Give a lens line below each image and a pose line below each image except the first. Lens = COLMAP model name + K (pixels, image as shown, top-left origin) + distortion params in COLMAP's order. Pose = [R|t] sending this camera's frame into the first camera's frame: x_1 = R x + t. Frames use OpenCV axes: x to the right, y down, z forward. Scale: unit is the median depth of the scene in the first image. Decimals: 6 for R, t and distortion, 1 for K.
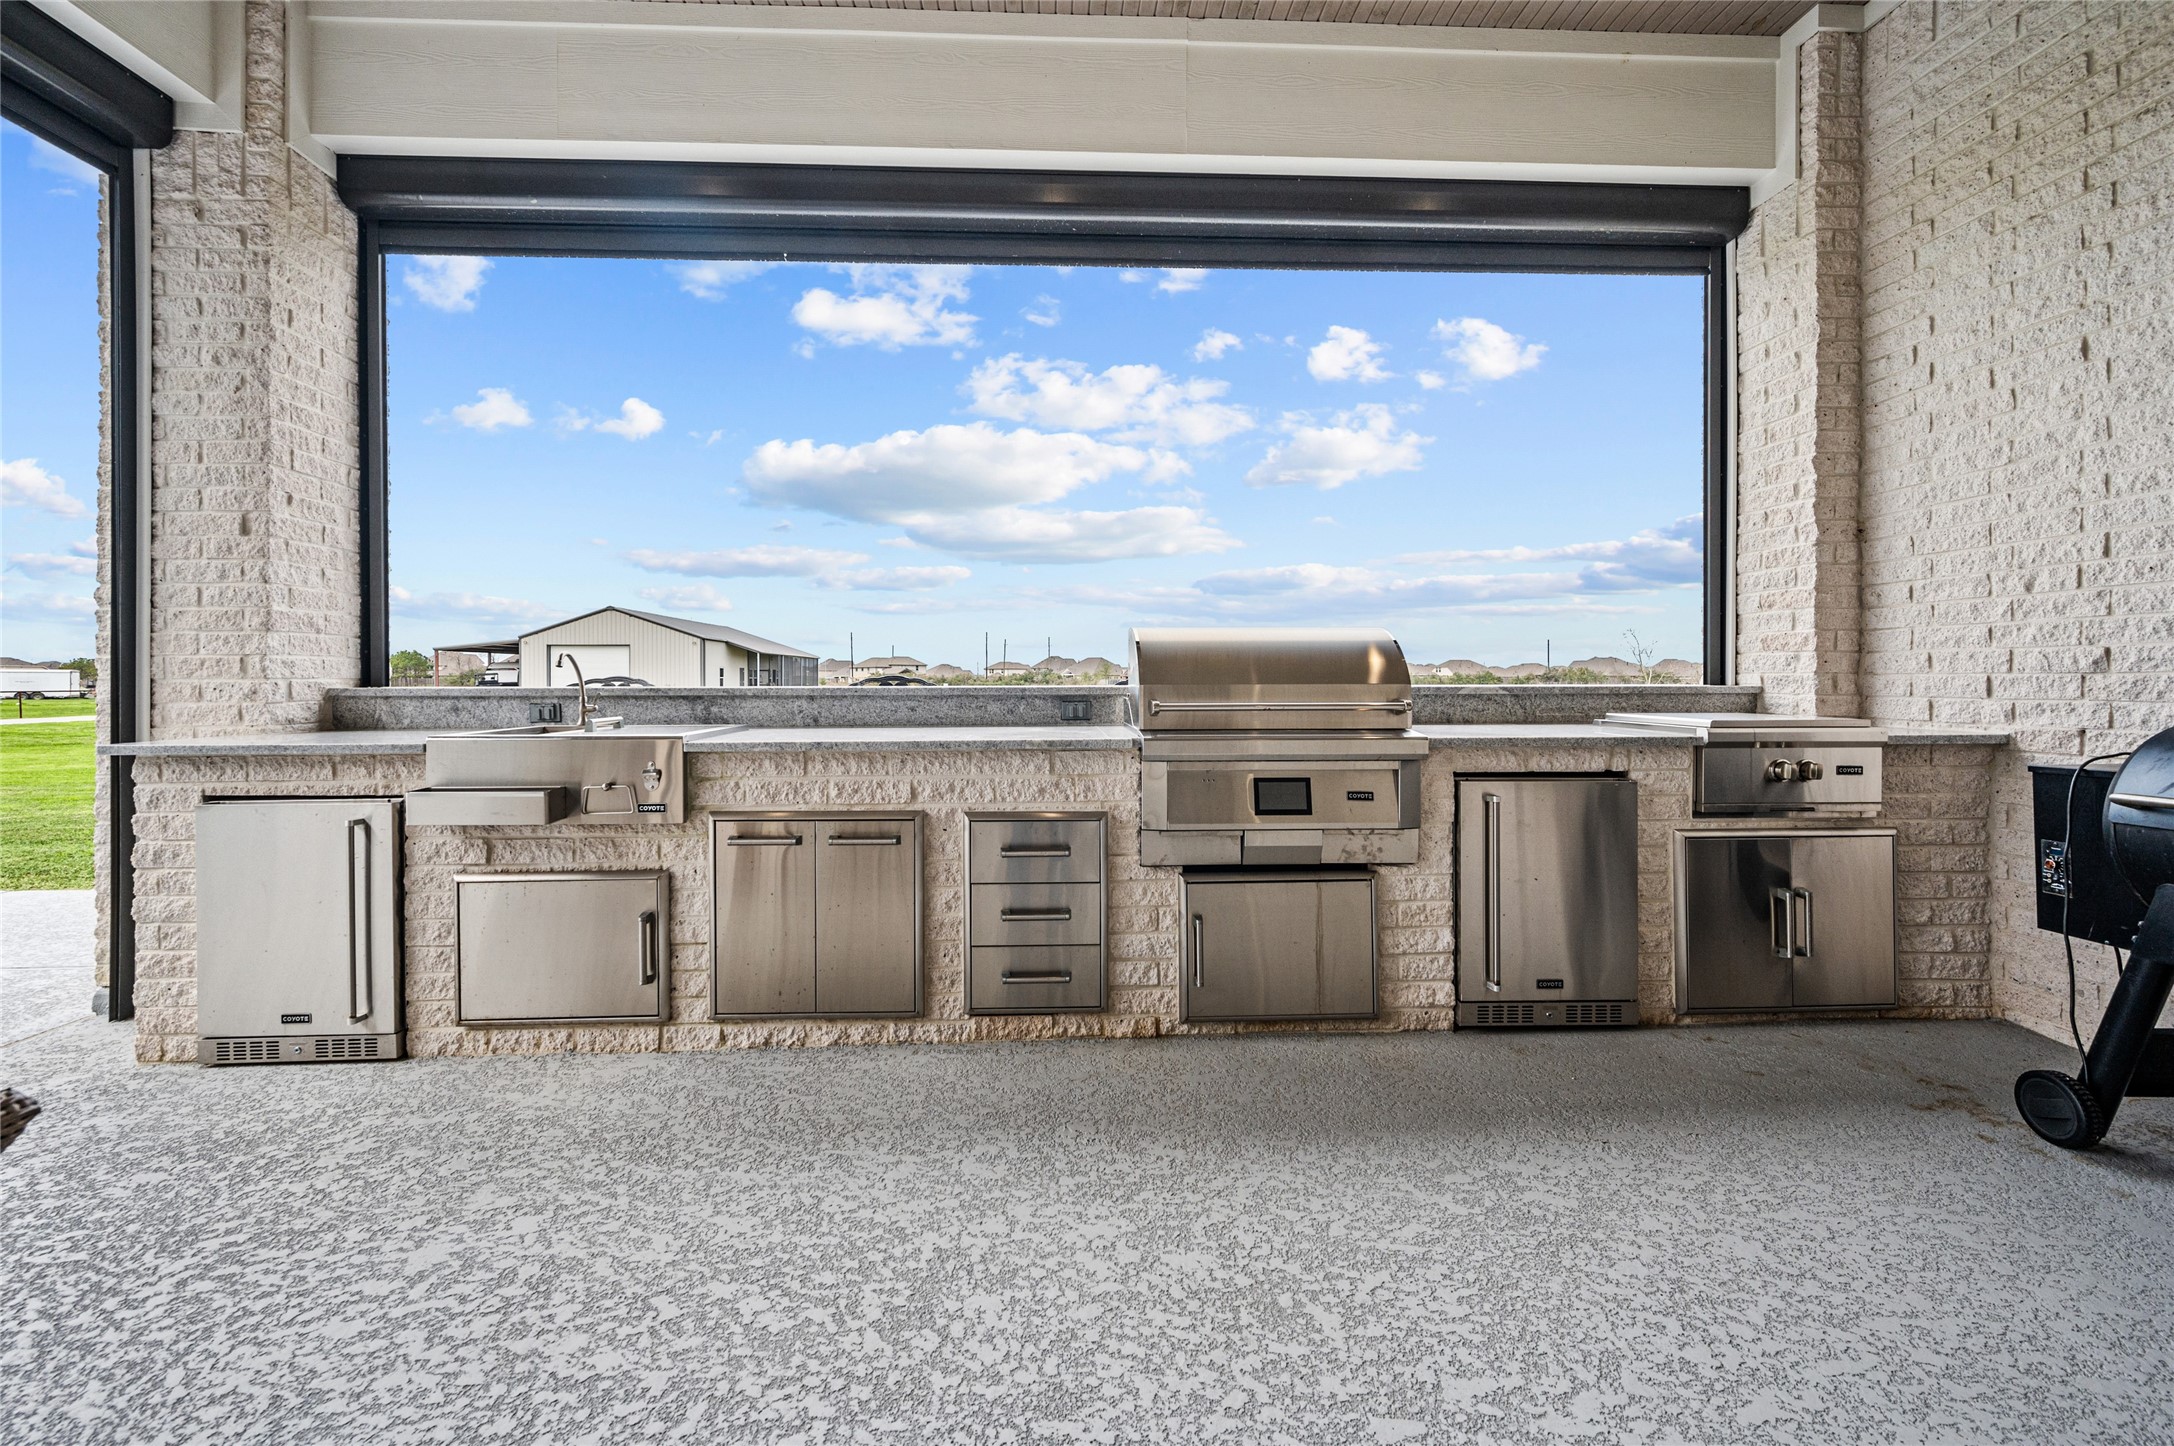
lens RADIAL K [[872.0, 0, 1089.6], [0, 872.0, 684.2], [0, 0, 1]] dist [0.000495, -0.000041]
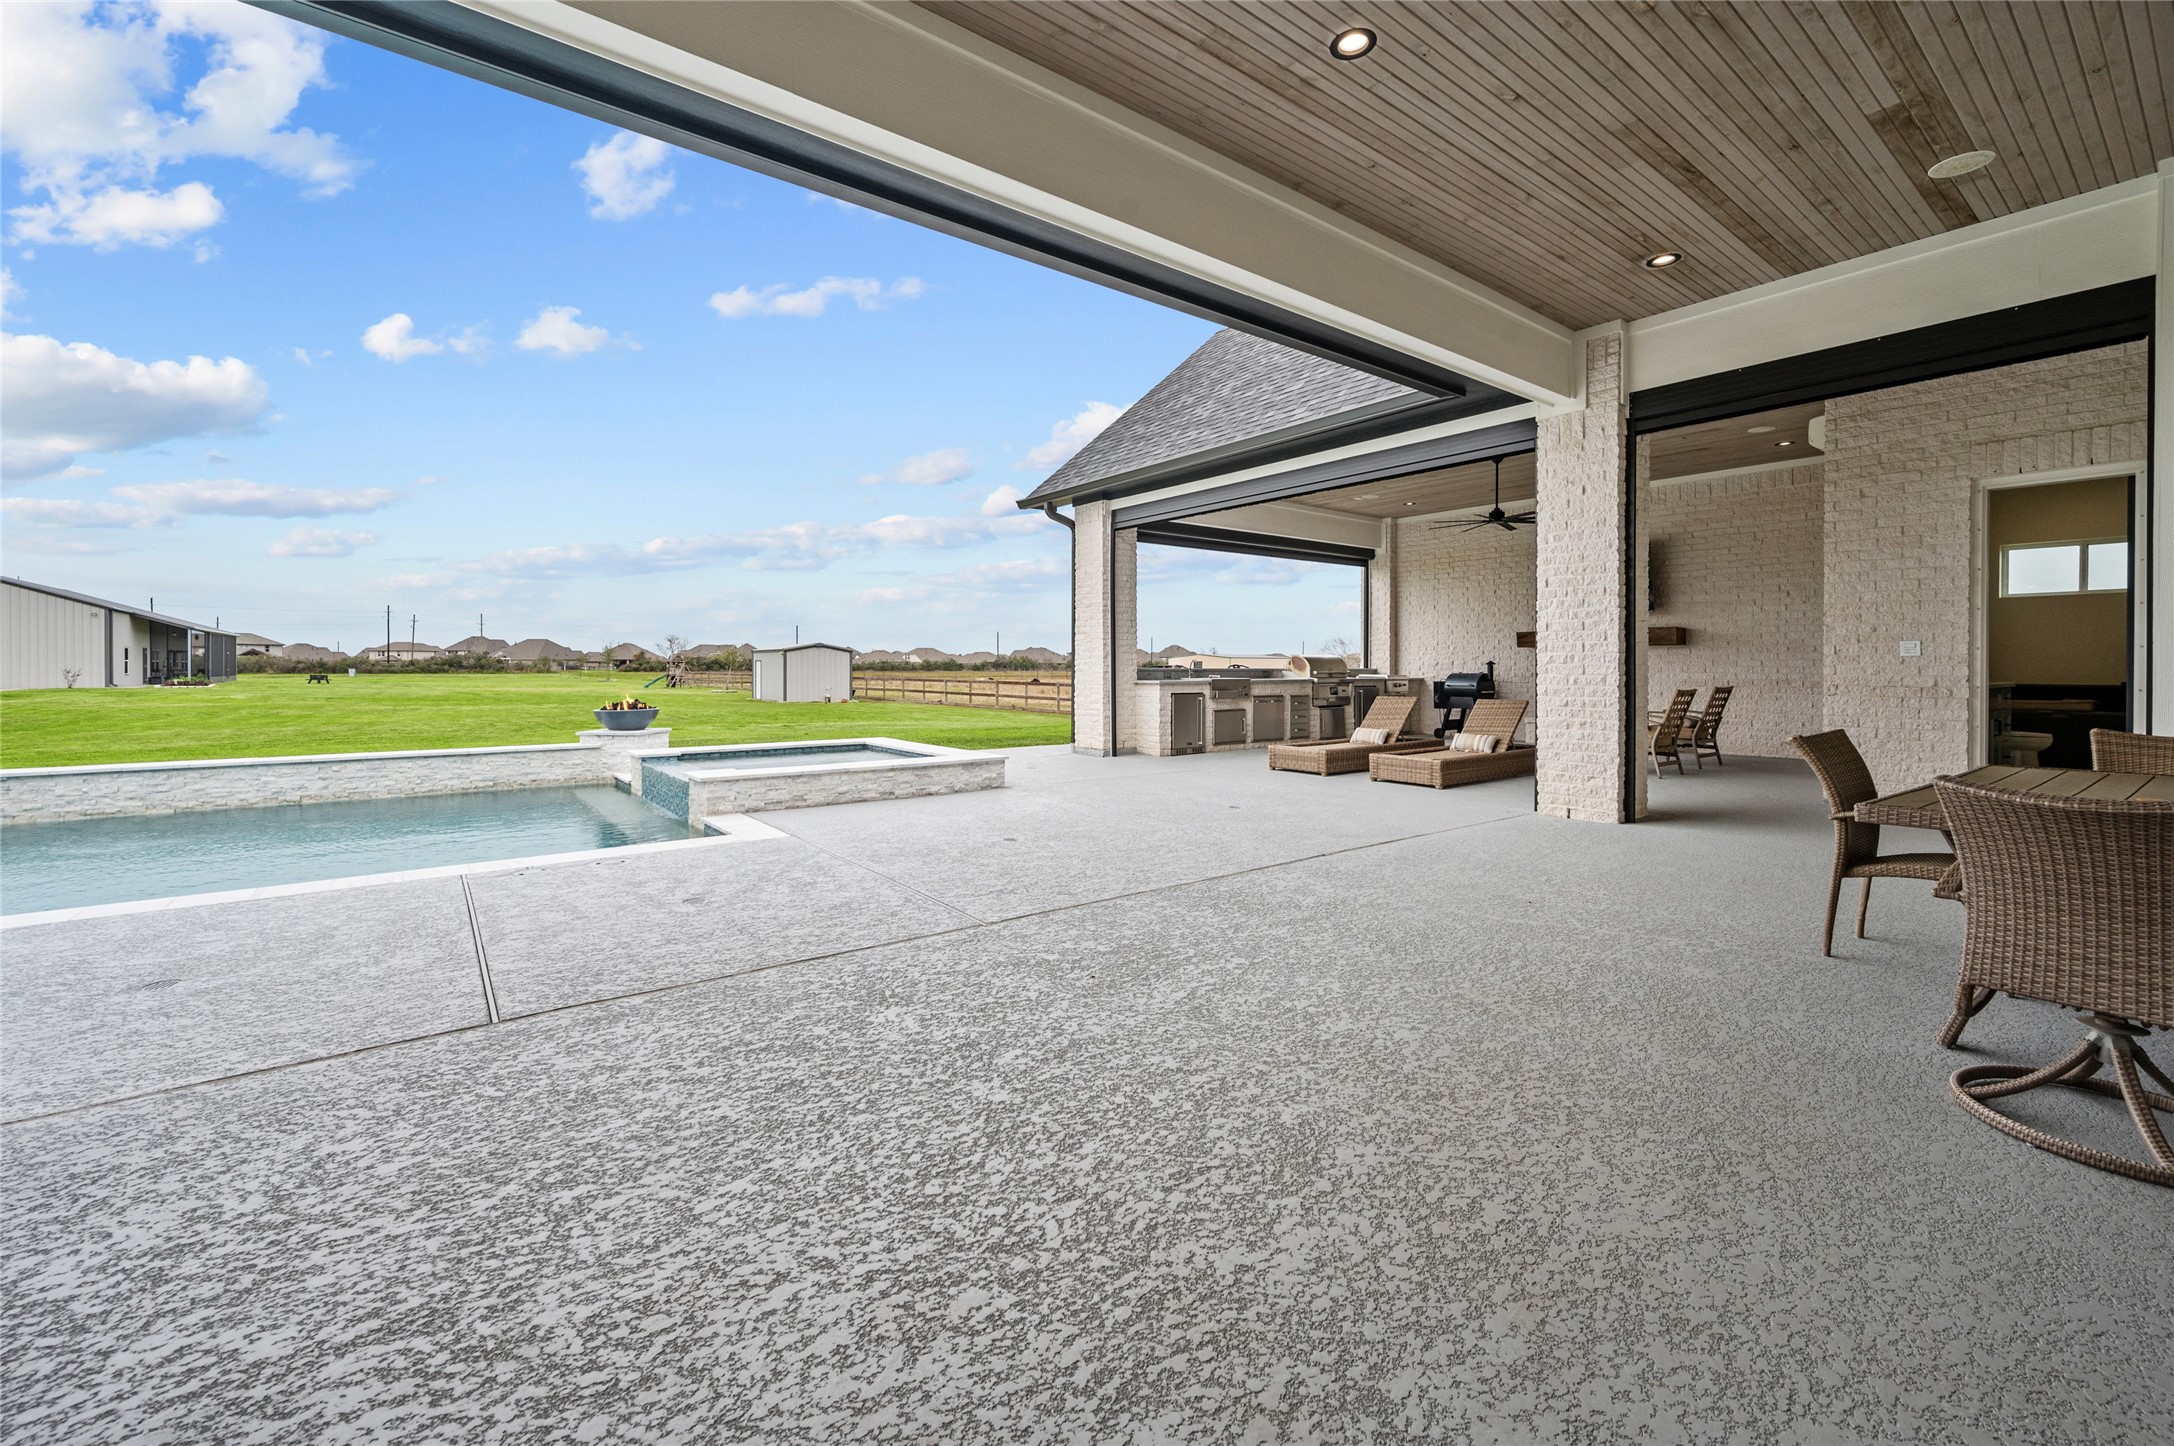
lens RADIAL K [[872.0, 0, 1068.1], [0, 872.0, 668.4], [0, 0, 1]] dist [0.000495, -0.000041]
pose [[0.844866, 0.000518, 0.534978, -3.370097], [0.001259, 0.999995, -0.002958, 0.014418], [-0.534977, 0.003172, 0.844861, -2.162161]]
